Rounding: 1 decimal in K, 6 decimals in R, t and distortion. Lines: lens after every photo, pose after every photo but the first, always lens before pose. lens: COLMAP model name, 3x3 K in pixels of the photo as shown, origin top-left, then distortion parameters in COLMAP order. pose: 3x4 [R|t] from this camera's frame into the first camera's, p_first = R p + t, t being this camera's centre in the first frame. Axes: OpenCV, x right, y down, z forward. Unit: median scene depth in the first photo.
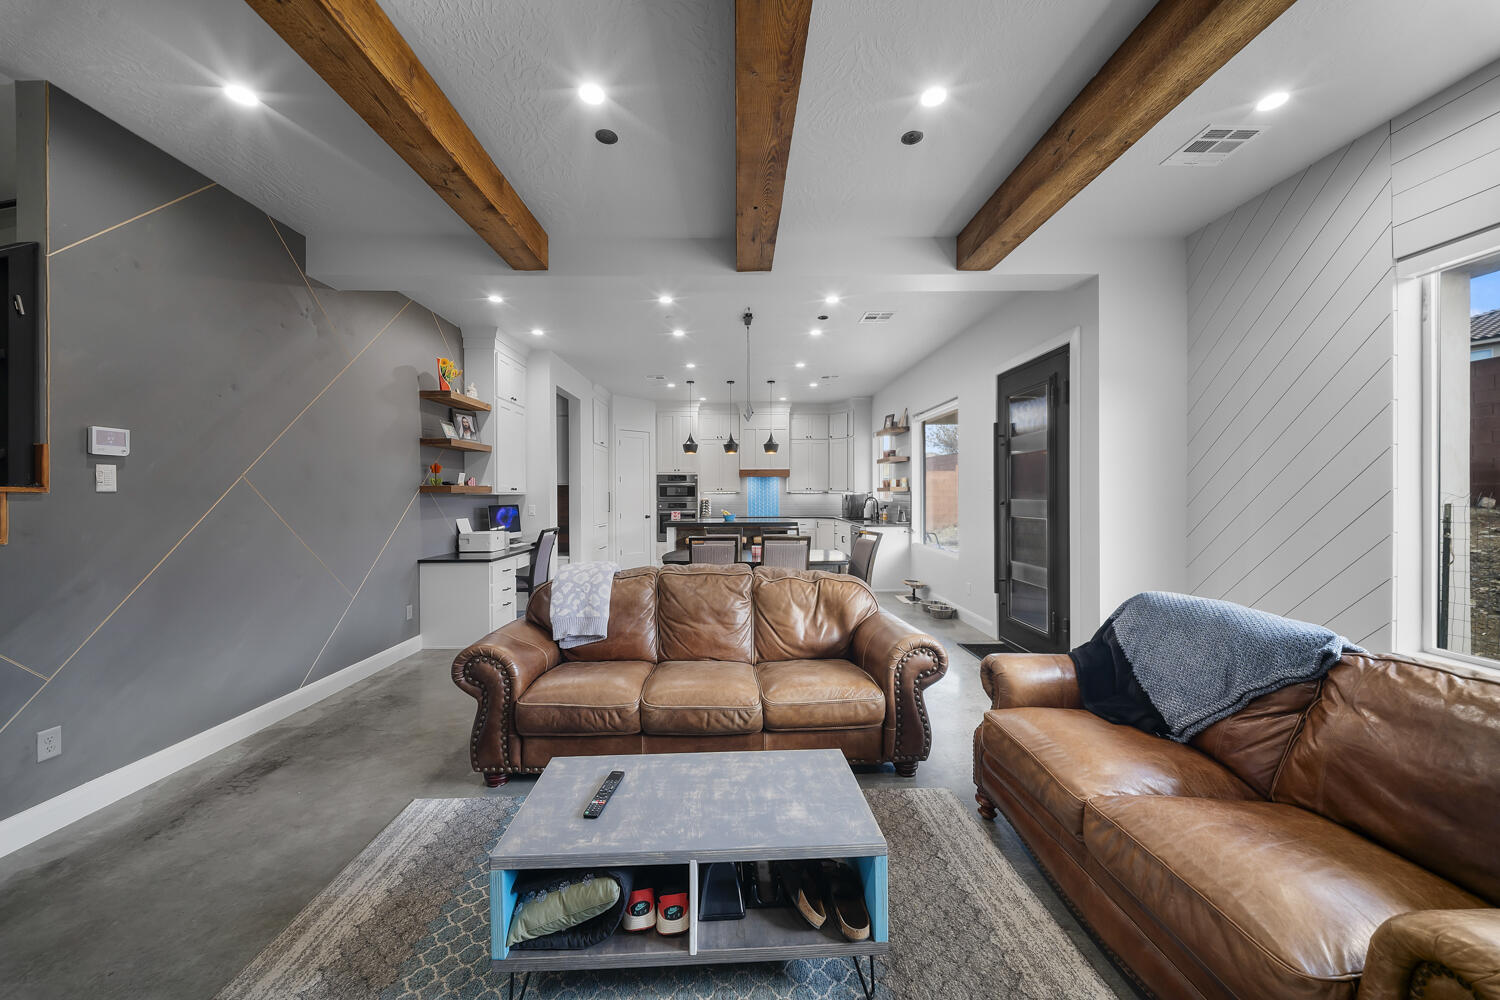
lens RADIAL K [[525.2, 0, 747.2], [0, 525.2, 499.7], [0, 0, 1]] dist [0.008329, -0.007022]
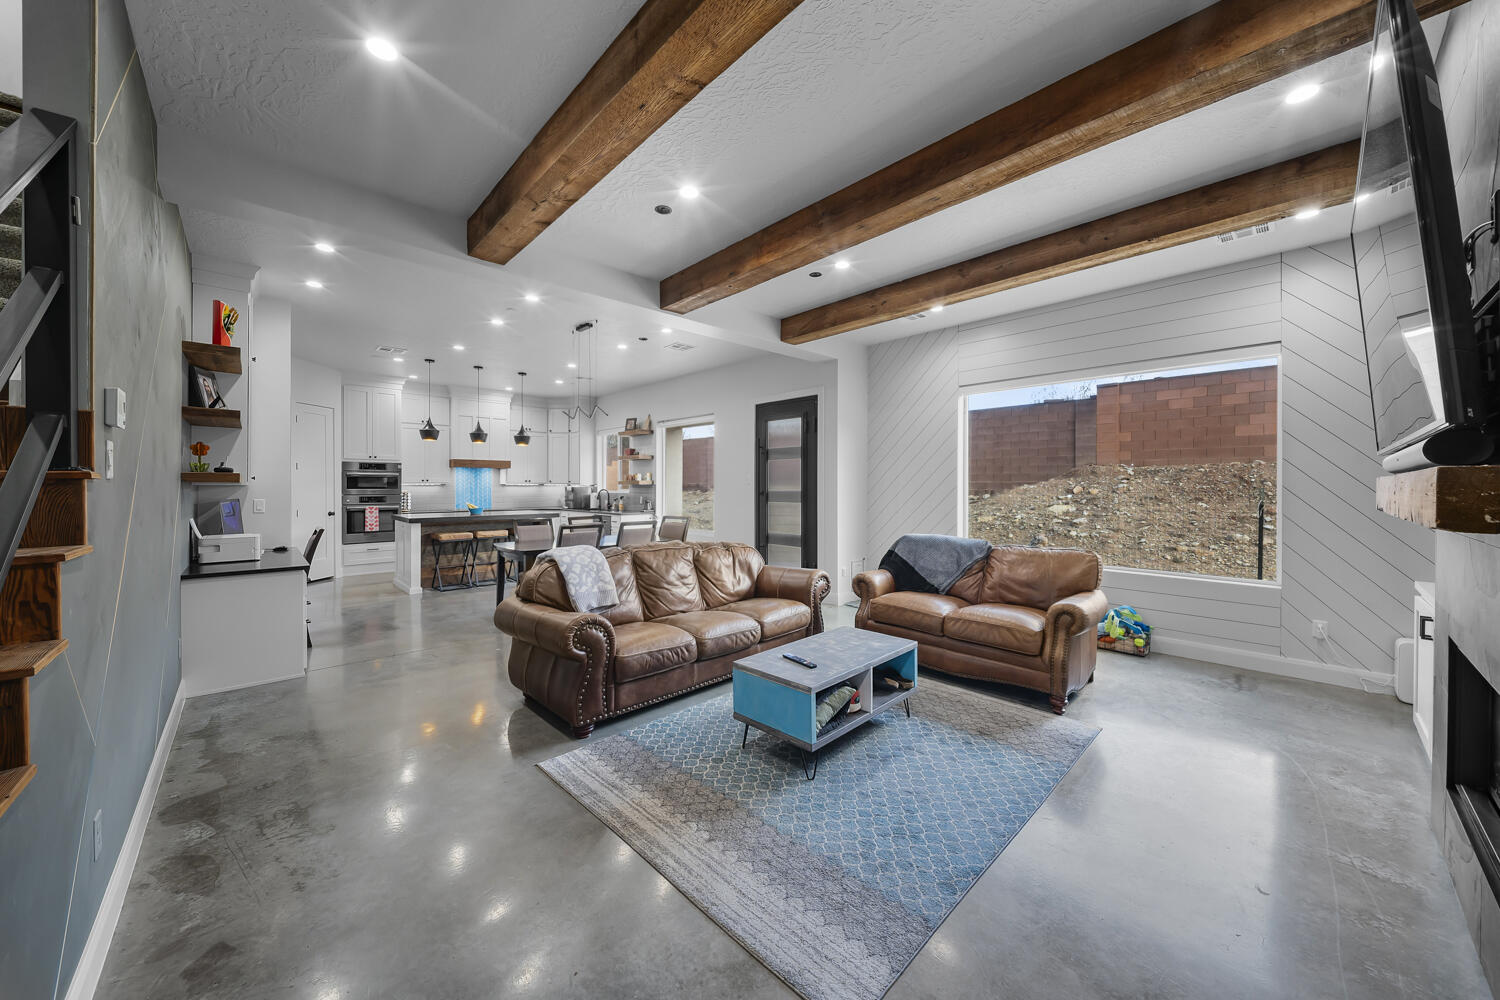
lens RADIAL K [[525.2, 0, 747.2], [0, 525.2, 499.7], [0, 0, 1]] dist [0.008329, -0.007022]
pose [[0.739204, -0.012269, 0.673369, -0.784299], [0.003120, 0.999886, 0.014793, 0.003809], [-0.673474, -0.008834, 0.739158, -0.074468]]
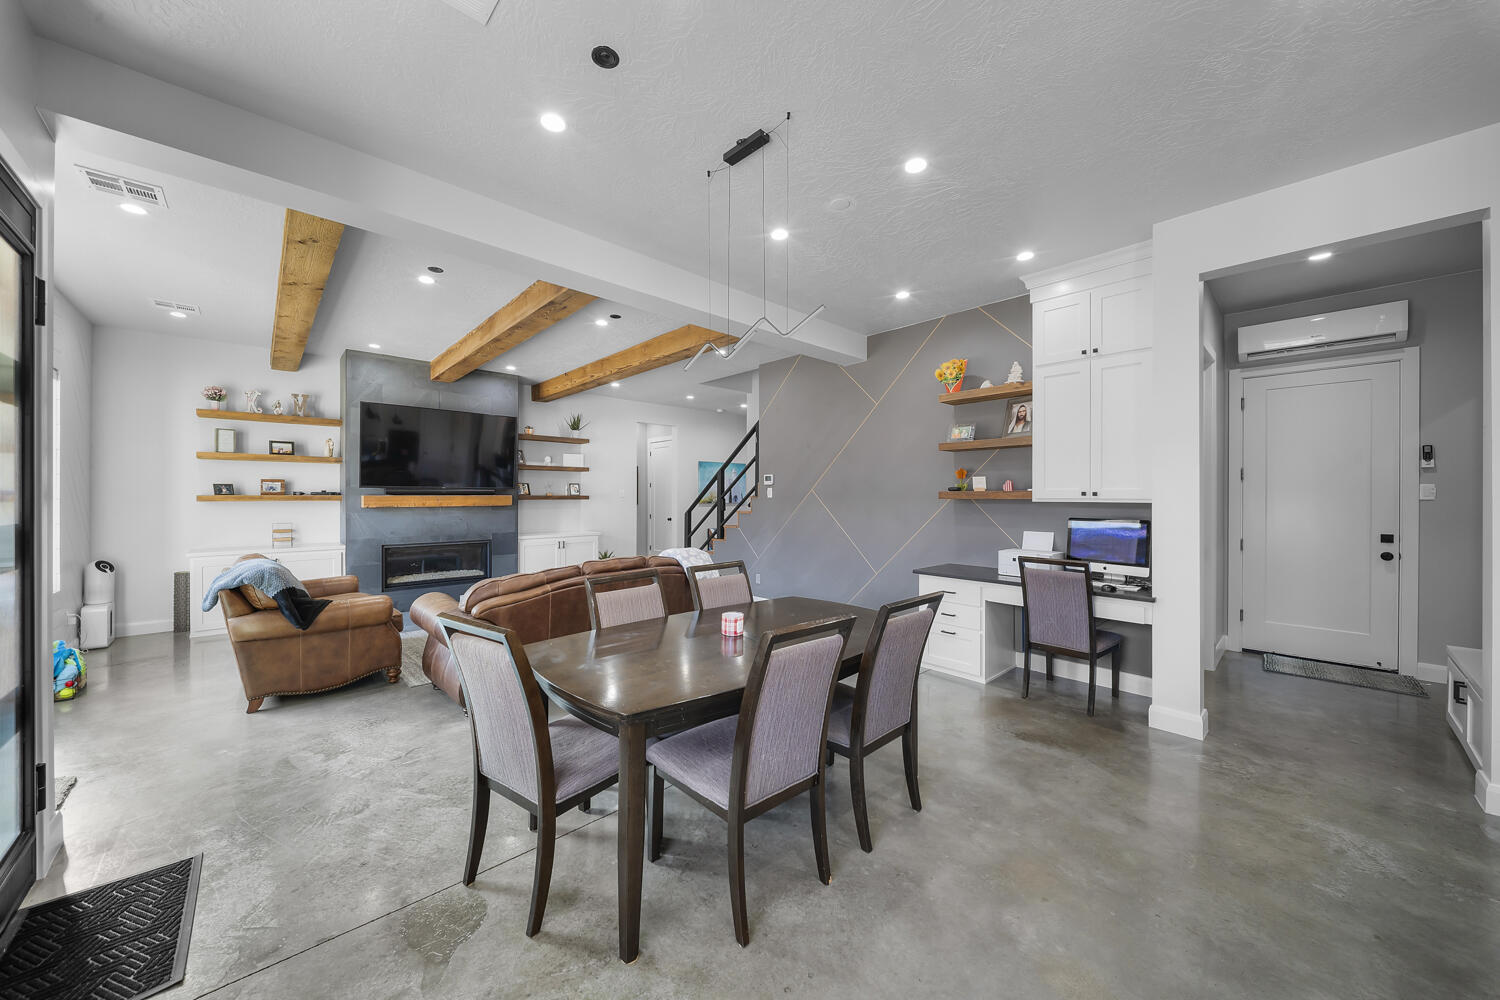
lens RADIAL K [[525.2, 0, 747.2], [0, 525.2, 499.7], [0, 0, 1]] dist [0.008329, -0.007022]
pose [[-0.743212, 0.008366, -0.669004, 0.537121], [-0.006189, 0.999793, 0.019379, -0.042344], [0.669028, 0.018544, -0.743006, 2.214633]]
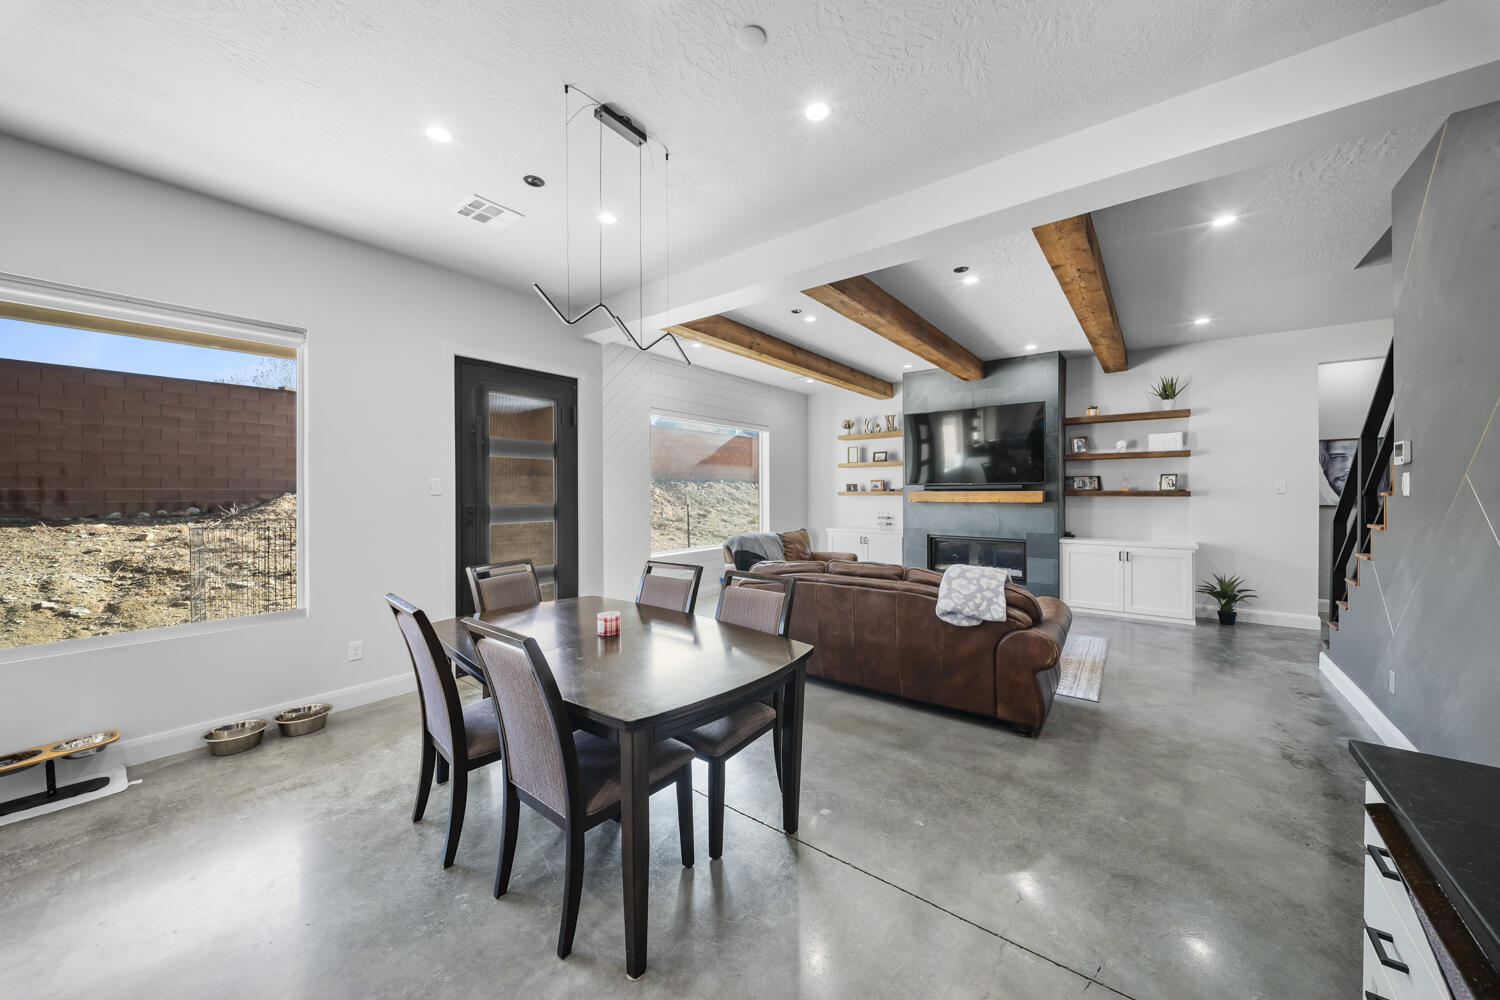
lens RADIAL K [[525.2, 0, 747.2], [0, 525.2, 499.7], [0, 0, 1]] dist [0.008329, -0.007022]
pose [[-0.777293, -0.003996, 0.629125, -0.600193], [0.013489, 0.999644, 0.023014, -0.038760], [-0.628994, 0.026375, -0.776963, 2.096095]]
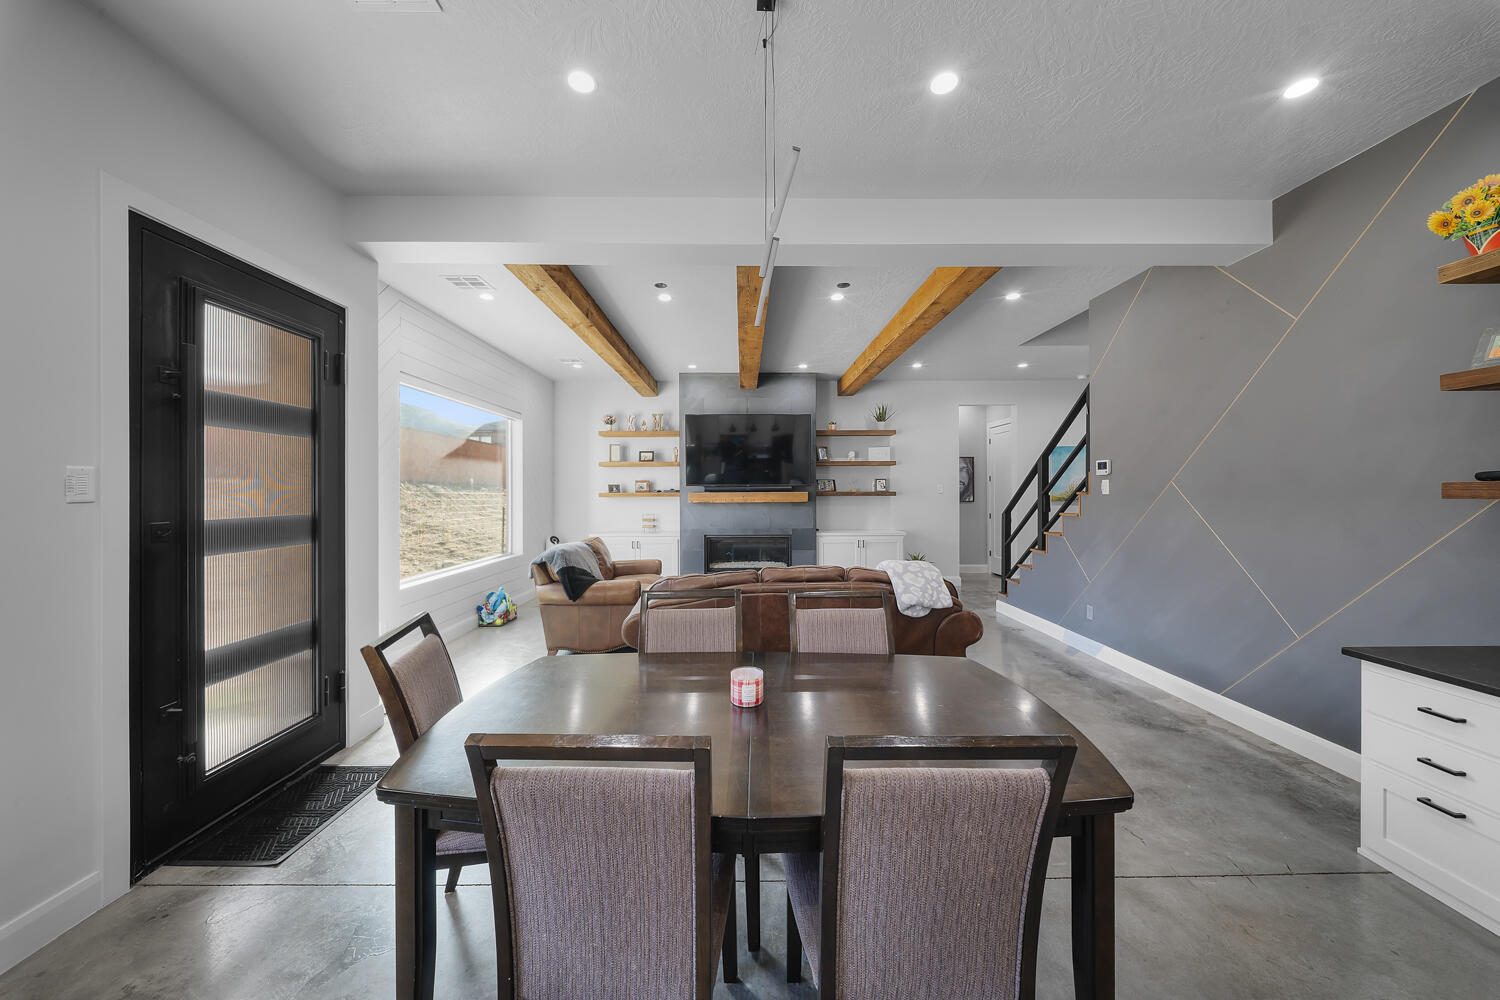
lens RADIAL K [[526.5, 0, 746.3], [0, 526.5, 496.8], [0, 0, 1]] dist [0.017125, -0.011770]
pose [[-0.999934, 0.007715, 0.008532, 0.026682], [0.007907, 0.999711, 0.022702, -0.044052], [-0.008354, 0.022768, -0.999706, 2.147175]]
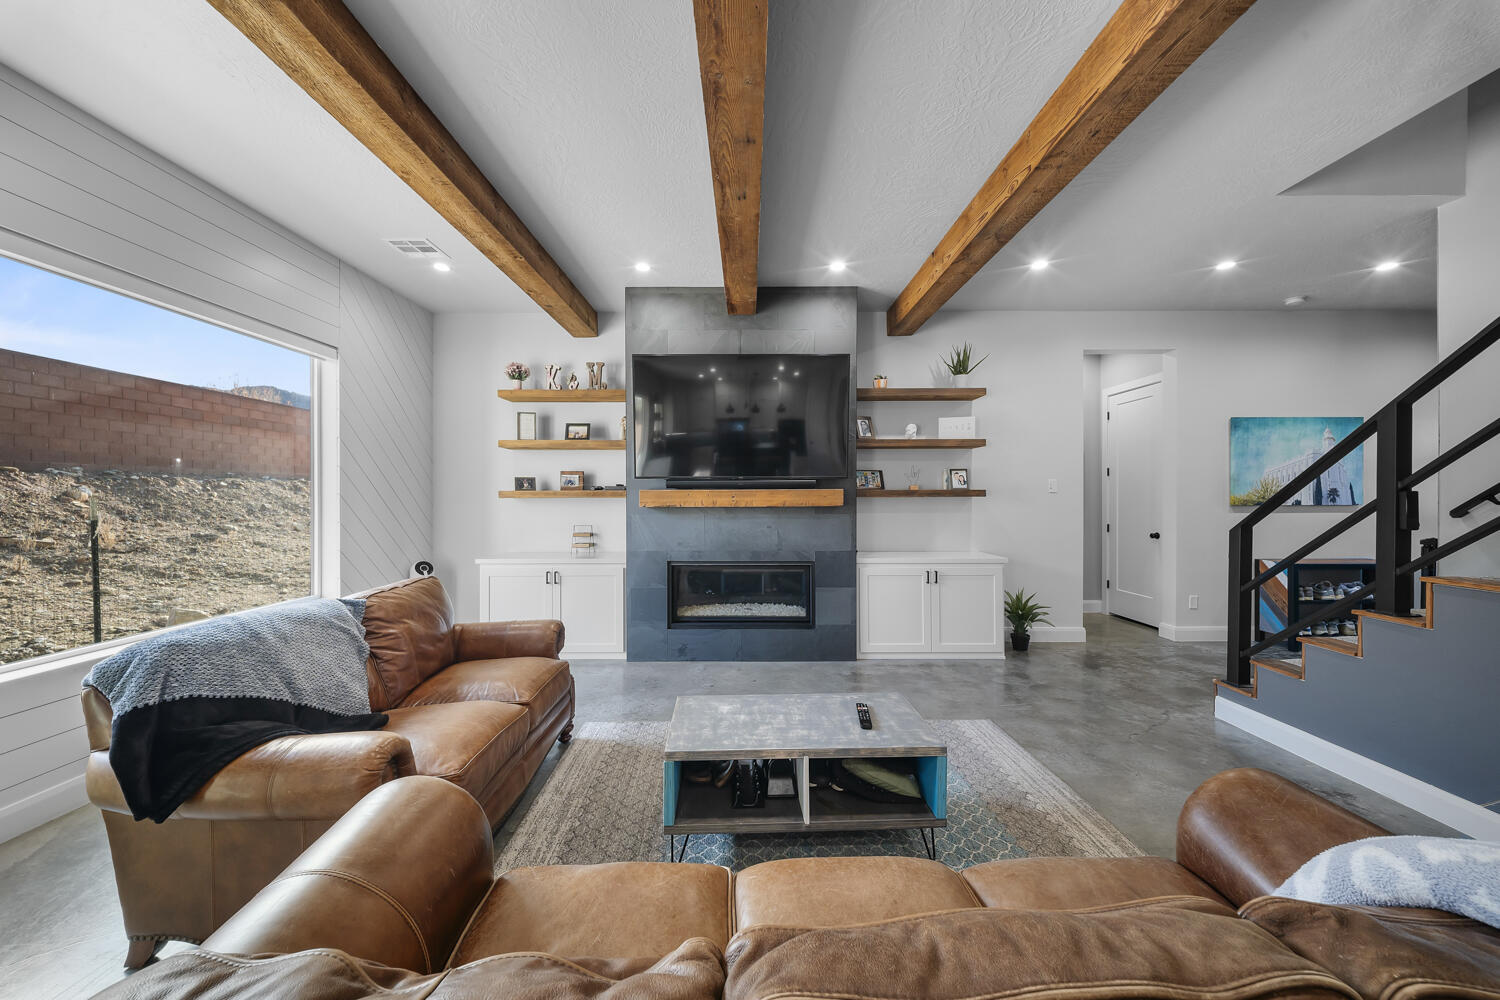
lens RADIAL K [[522.4, 0, 745.4], [0, 522.4, 498.9], [0, 0, 1]] dist [0.009281, -0.007034]
pose [[-0.999824, 0.005970, 0.017810, 0.002951], [0.006278, 0.999830, 0.017317, -0.010457], [-0.017704, 0.017425, -0.999691, 1.187810]]
